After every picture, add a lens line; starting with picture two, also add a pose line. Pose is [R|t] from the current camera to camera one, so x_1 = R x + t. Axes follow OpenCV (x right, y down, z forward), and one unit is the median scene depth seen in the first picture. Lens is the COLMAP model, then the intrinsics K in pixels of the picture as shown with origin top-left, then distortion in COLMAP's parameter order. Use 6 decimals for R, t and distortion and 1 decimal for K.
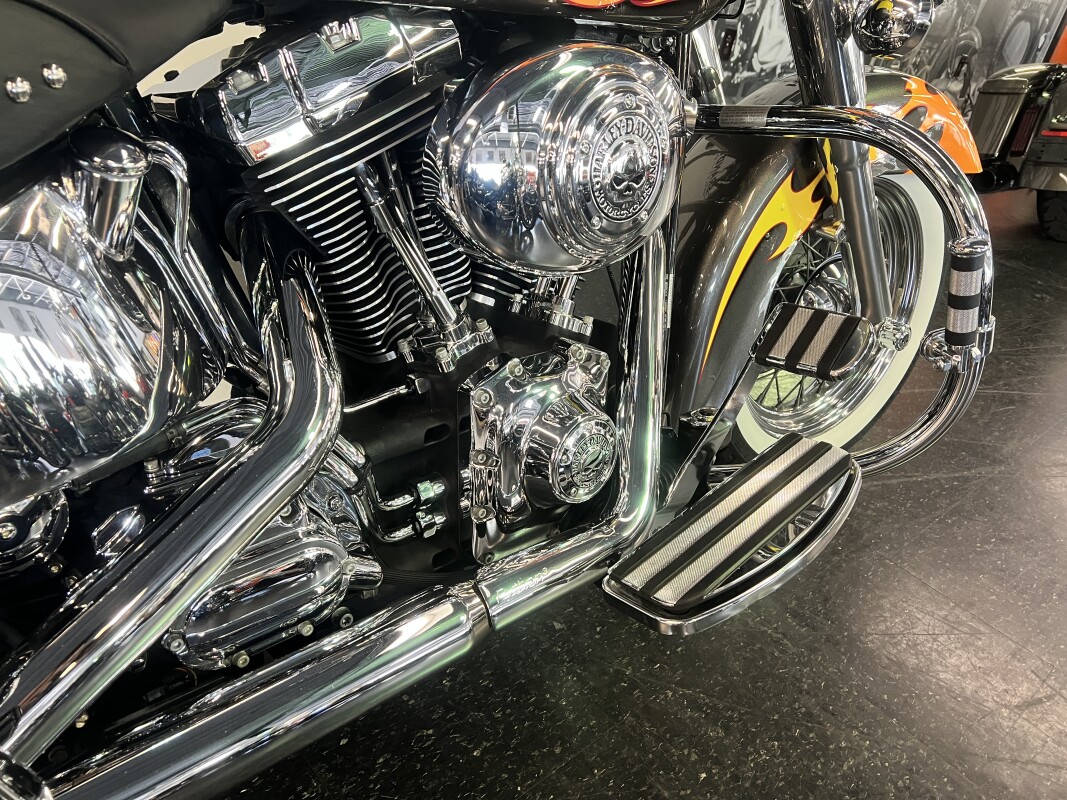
lens RADIAL K [[802.2, 0, 533.5], [0, 802.2, 400.0], [0, 0, 1]] dist [0.095675, -0.133323]
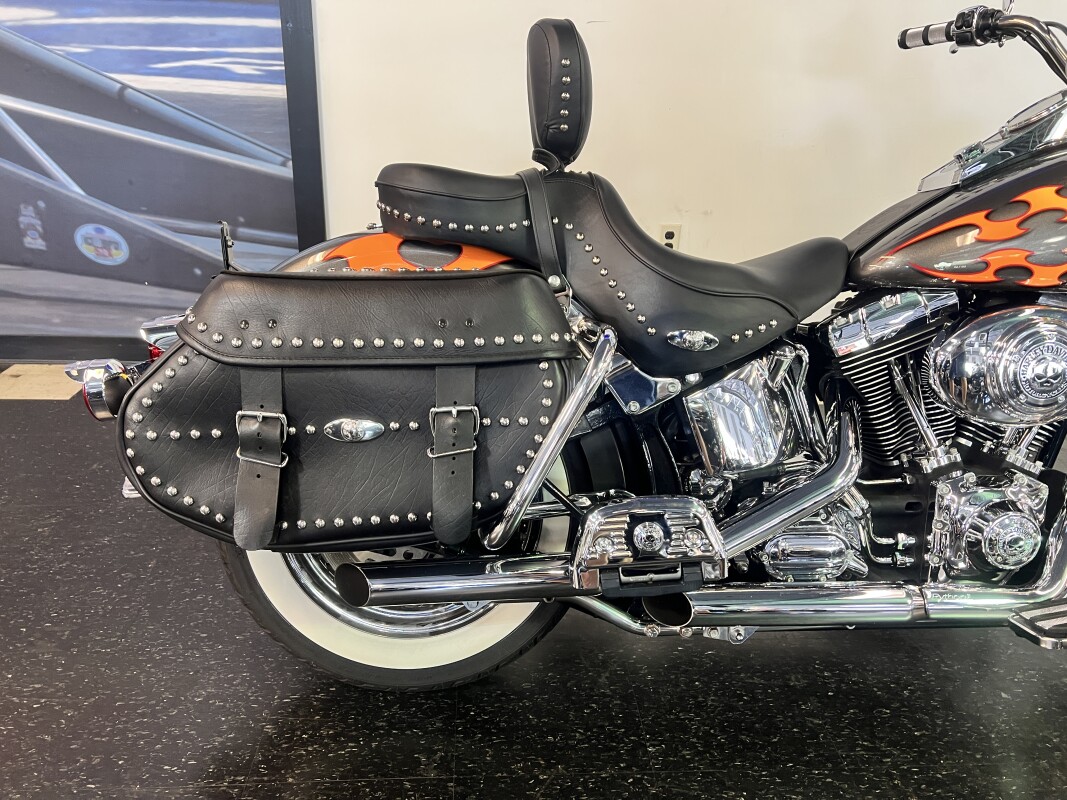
lens RADIAL K [[808.7, 0, 533.5], [0, 808.7, 400.0], [0, 0, 1]] dist [0.008992, -0.002918]
pose [[0.773433, 0.099983, -0.625943, 0.342988], [-0.233502, 0.962981, -0.134703, 0.266379], [0.589303, 0.250343, 0.768147, -0.974689]]
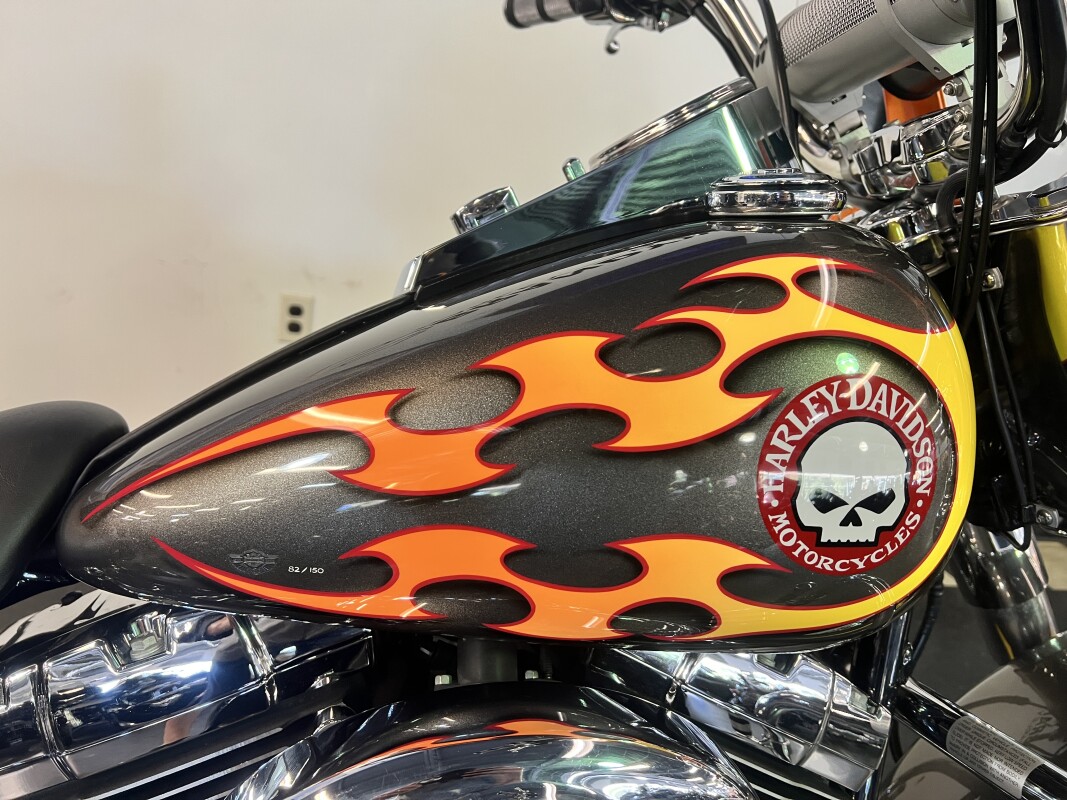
lens RADIAL K [[808.7, 0, 533.5], [0, 808.7, 400.0], [0, 0, 1]] dist [0.008992, -0.002918]
pose [[0.866940, 0.120442, -0.483641, 0.301082], [-0.266043, 0.932387, -0.244696, -0.473037], [0.421469, 0.340806, 0.840366, 0.423118]]
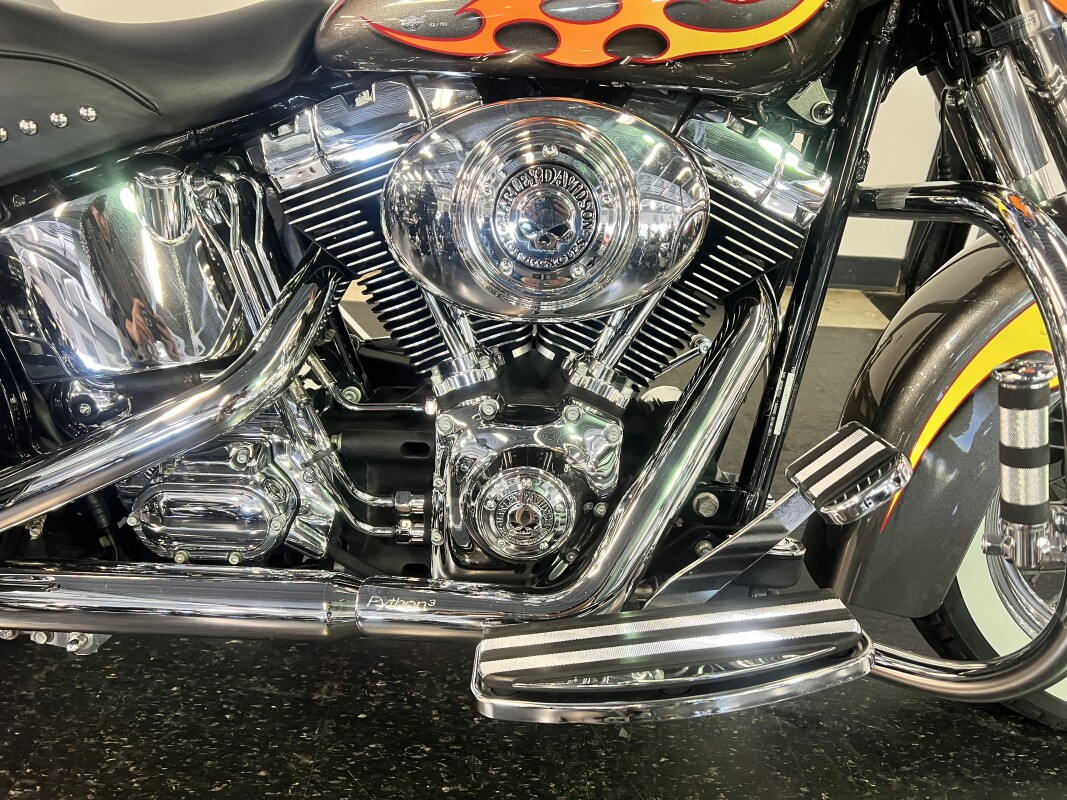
lens RADIAL K [[808.7, 0, 533.5], [0, 808.7, 400.0], [0, 0, 1]] dist [0.008992, -0.002918]
pose [[0.741759, 0.196265, -0.641306, 0.726245], [-0.283692, 0.958282, -0.034858, -0.030468], [0.607710, 0.207790, 0.766493, 0.254324]]
